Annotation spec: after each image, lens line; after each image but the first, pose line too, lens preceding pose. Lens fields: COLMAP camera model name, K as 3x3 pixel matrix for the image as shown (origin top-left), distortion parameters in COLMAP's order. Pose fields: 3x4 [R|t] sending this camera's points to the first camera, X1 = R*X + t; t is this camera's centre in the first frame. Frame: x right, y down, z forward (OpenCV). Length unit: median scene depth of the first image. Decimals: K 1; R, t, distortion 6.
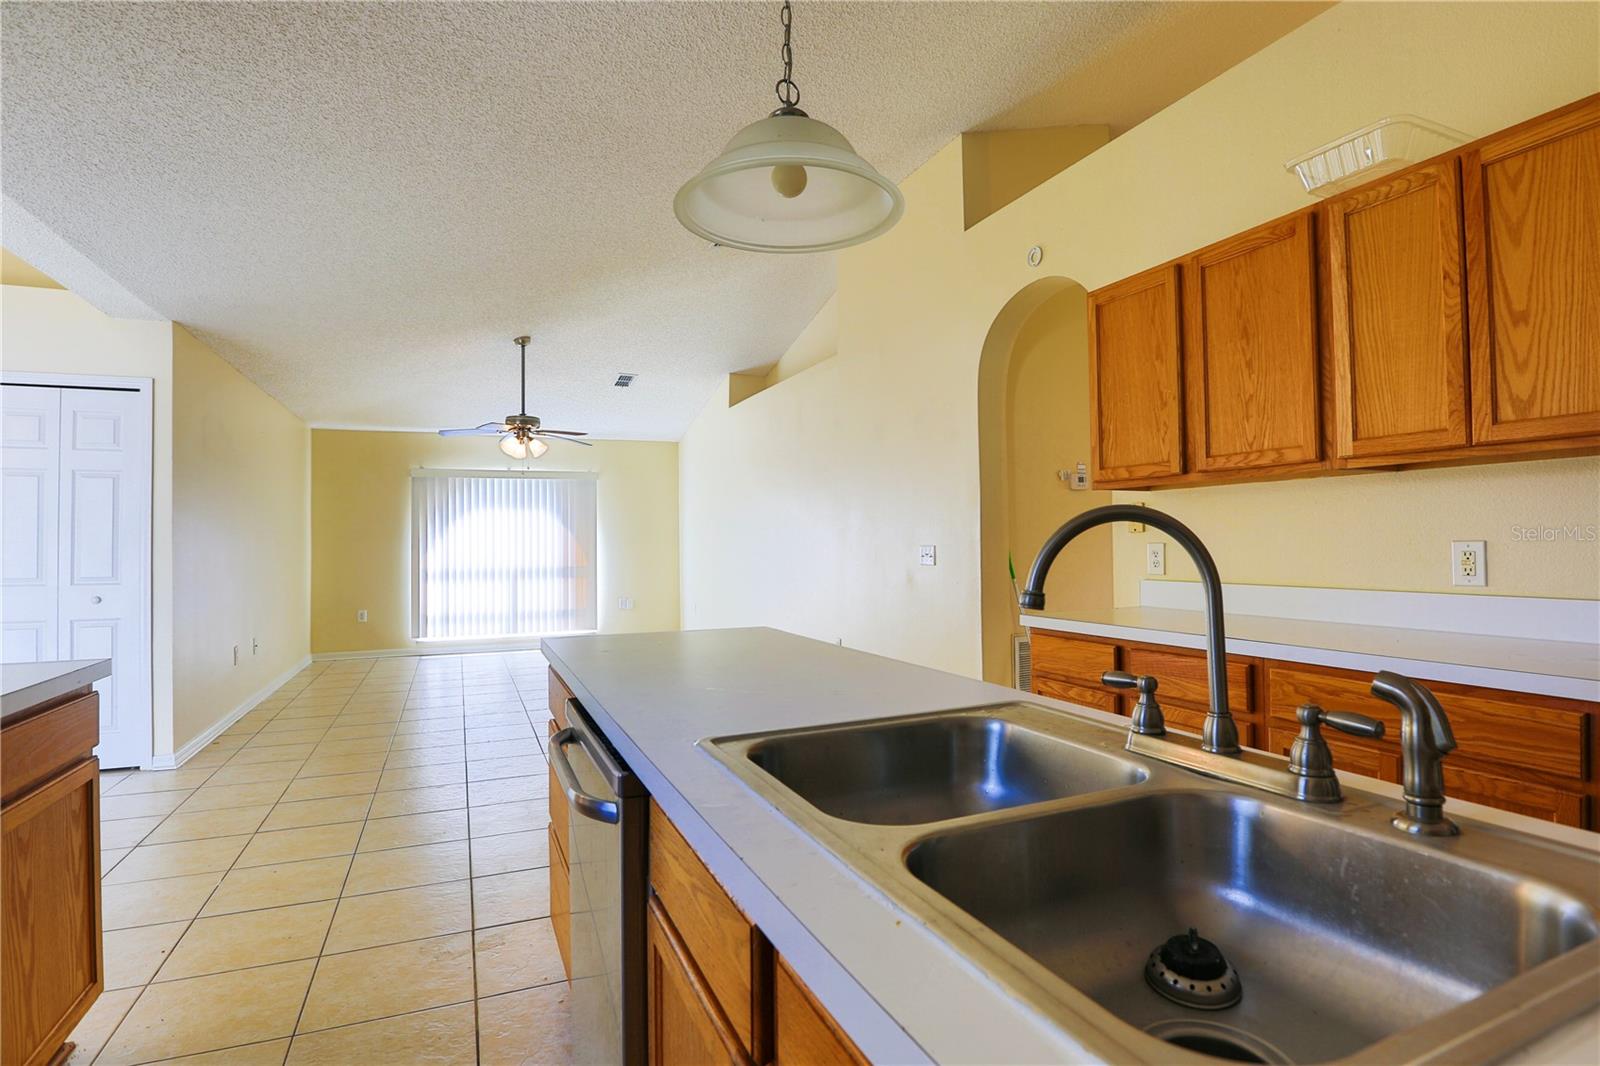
lens RADIAL K [[792.8, 0, 794.7], [0, 792.8, 529.6], [0, 0, 1]] dist [-0.024831, 0.000152]
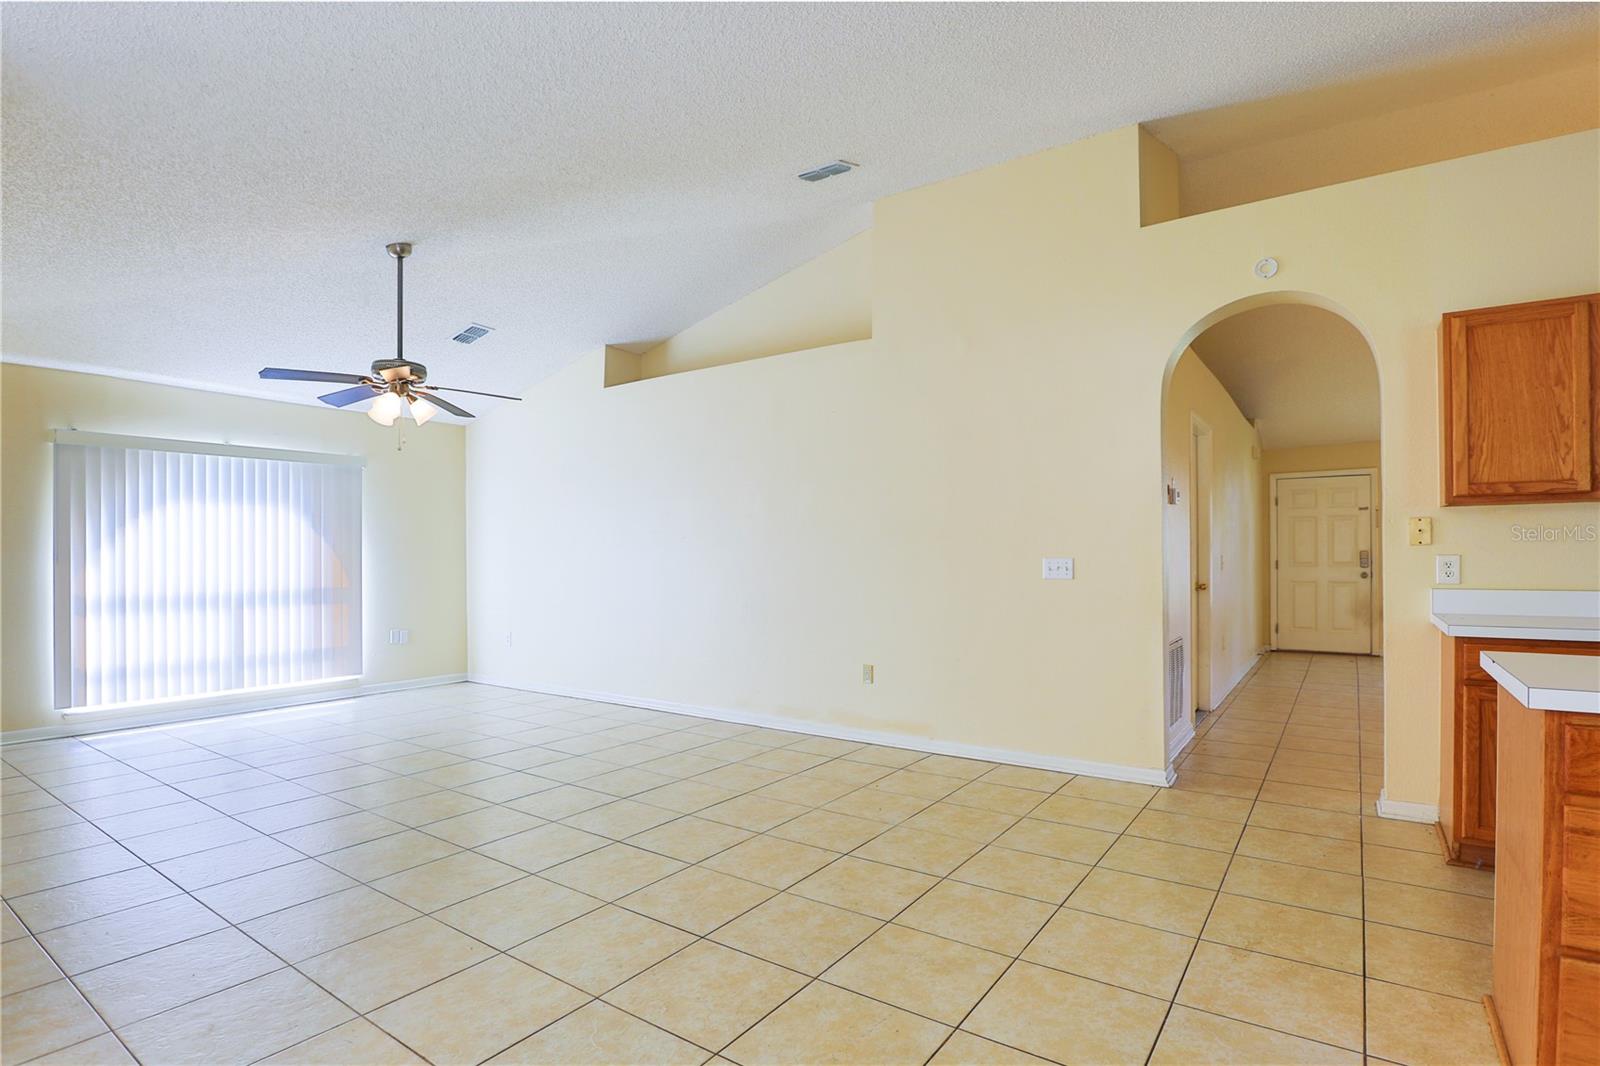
lens RADIAL K [[783.4, 0, 783.8], [0, 783.4, 561.1], [0, 0, 1]] dist [-0.021434, -0.001287]
pose [[0.853186, 0.002677, 0.521600, -0.315384], [-0.012355, 0.999810, 0.015077, 0.007491], [-0.521460, -0.019308, 0.853057, 0.206141]]
